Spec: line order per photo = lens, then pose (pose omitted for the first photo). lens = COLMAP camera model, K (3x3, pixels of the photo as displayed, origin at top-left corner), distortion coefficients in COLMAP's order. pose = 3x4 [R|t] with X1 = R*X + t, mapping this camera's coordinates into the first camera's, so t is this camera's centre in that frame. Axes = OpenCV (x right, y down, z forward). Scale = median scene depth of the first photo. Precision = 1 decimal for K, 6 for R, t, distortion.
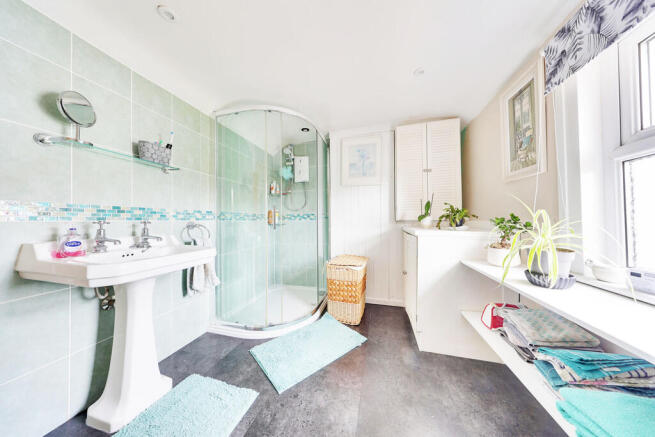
lens RADIAL K [[197.2, 0, 326.0], [0, 197.2, 219.1], [0, 0, 1]] dist [0.000385, -0.000302]
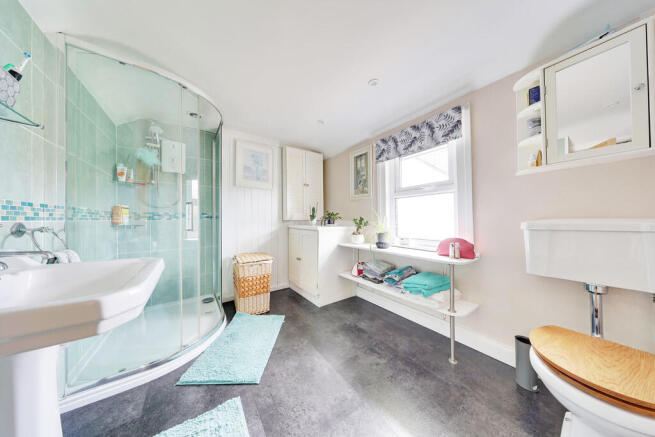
lens RADIAL K [[191.0, 0, 321.1], [0, 191.0, 218.5], [0, 0, 1]] dist [0.001375, -0.000073]
pose [[0.640993, 0.006332, 0.767521, -0.540159], [-0.005719, 0.999978, -0.003473, -0.001451], [-0.767525, -0.002163, 0.641015, 0.052314]]
